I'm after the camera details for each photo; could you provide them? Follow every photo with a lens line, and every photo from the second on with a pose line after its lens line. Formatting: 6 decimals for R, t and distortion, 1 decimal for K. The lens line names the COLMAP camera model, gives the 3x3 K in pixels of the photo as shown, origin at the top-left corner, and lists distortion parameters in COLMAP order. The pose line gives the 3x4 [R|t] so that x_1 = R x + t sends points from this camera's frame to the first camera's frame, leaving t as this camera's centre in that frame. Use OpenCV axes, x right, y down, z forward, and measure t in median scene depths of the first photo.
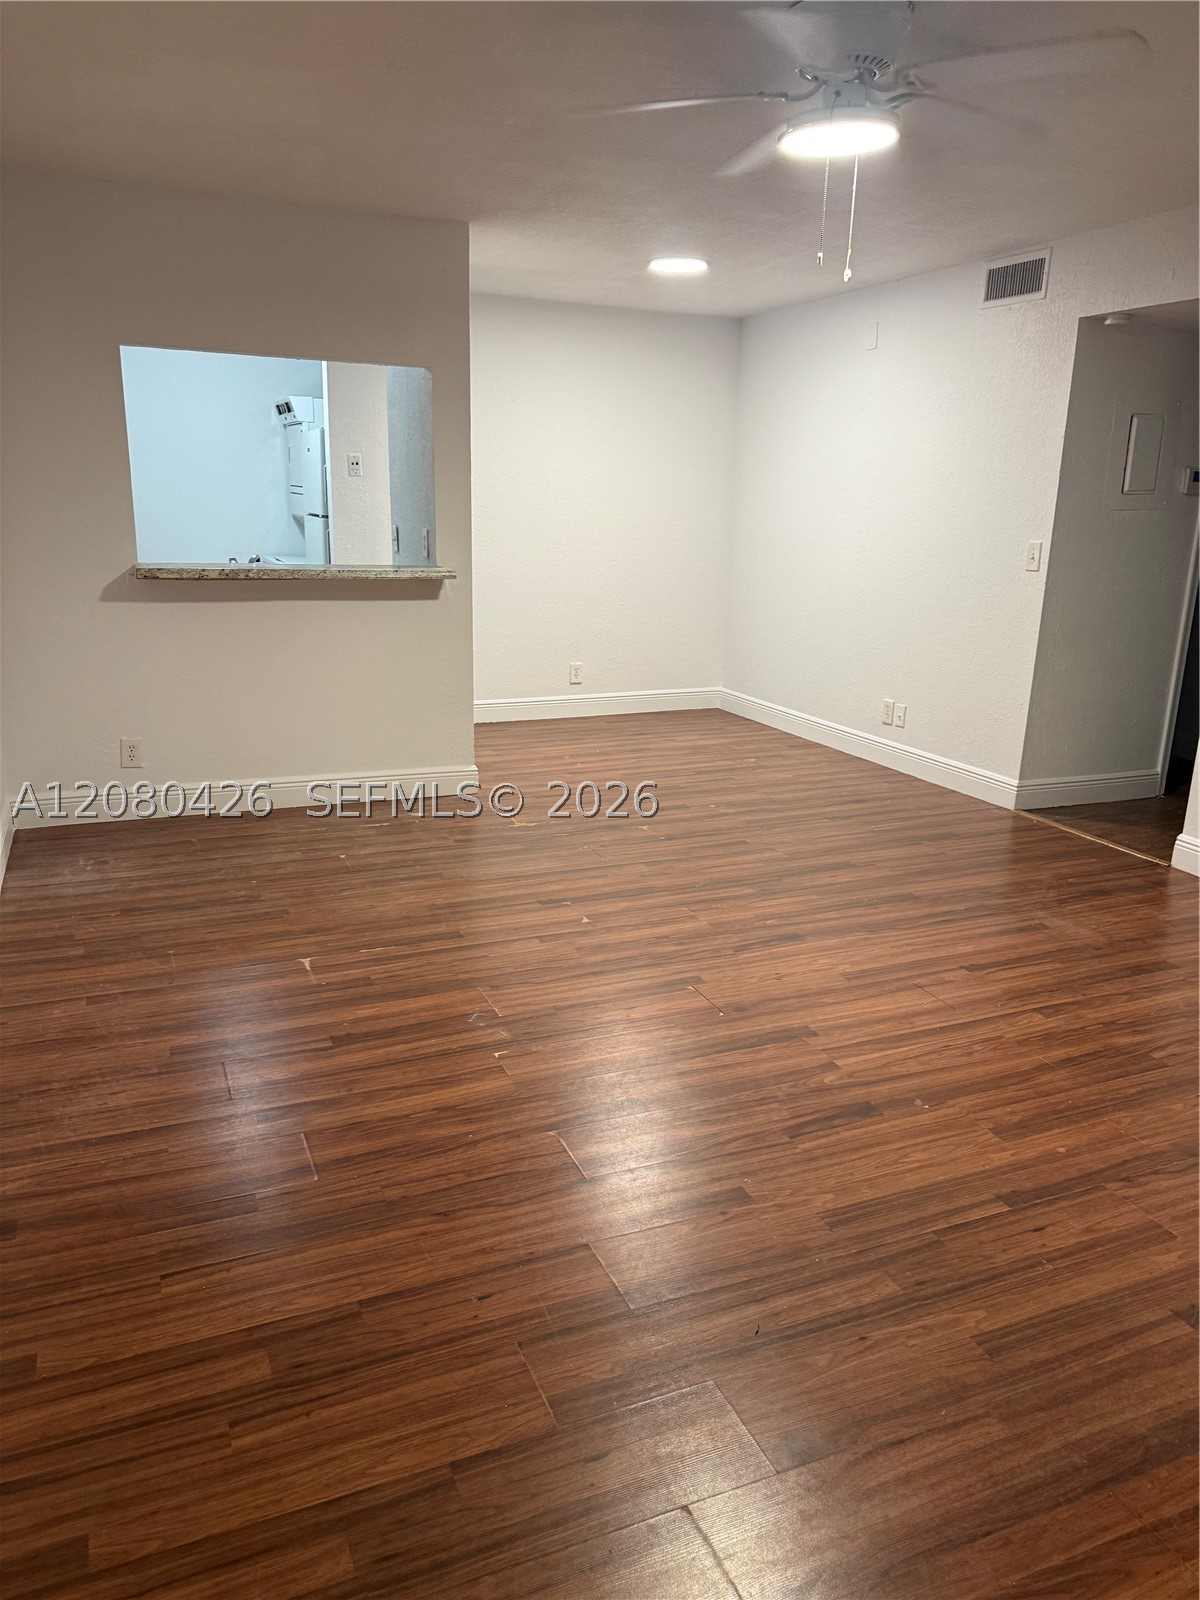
lens RADIAL K [[1138.7, 0, 600.0], [0, 1138.7, 800.0], [0, 0, 1]] dist [0.161109, -0.318560]
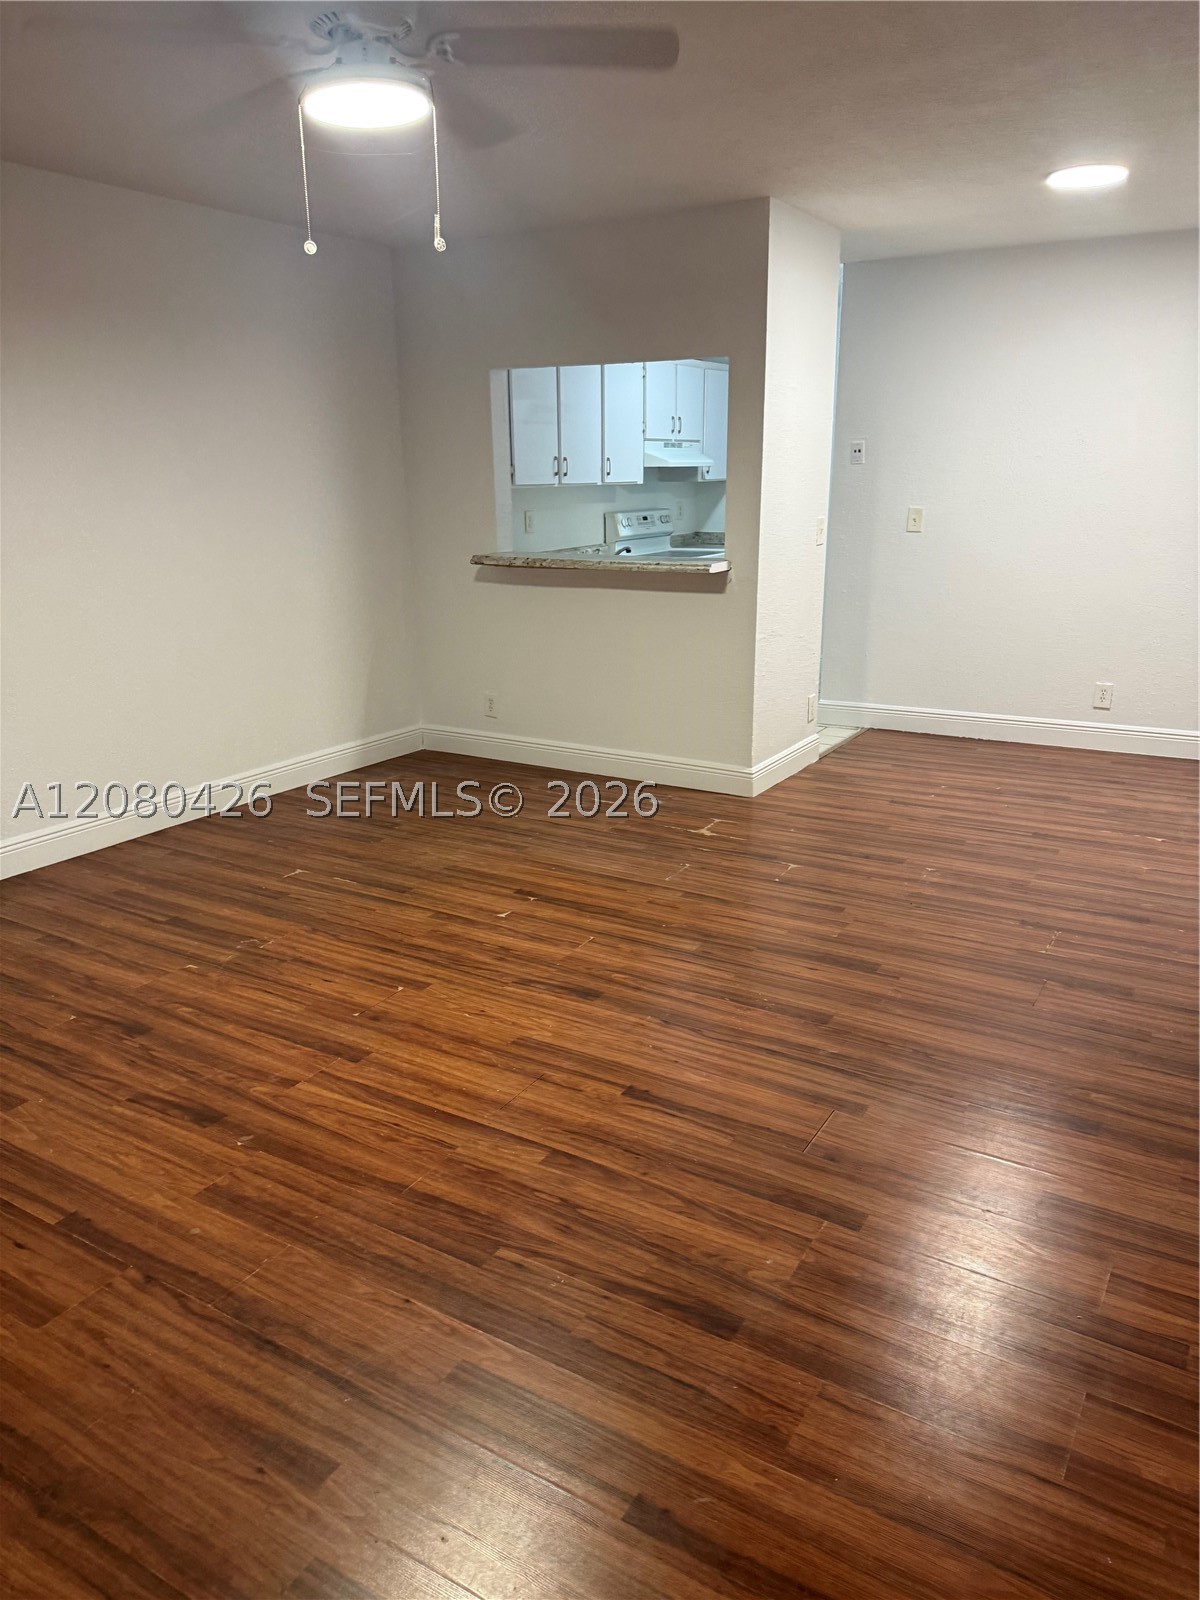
lens RADIAL K [[1138.7, 0, 600.0], [0, 1138.7, 800.0], [0, 0, 1]] dist [0.161109, -0.318560]
pose [[0.573116, 0.195586, -0.795792, 0.711233], [-0.184963, 0.976915, 0.106894, -0.101449], [0.798327, 0.085930, 0.596062, 0.402779]]
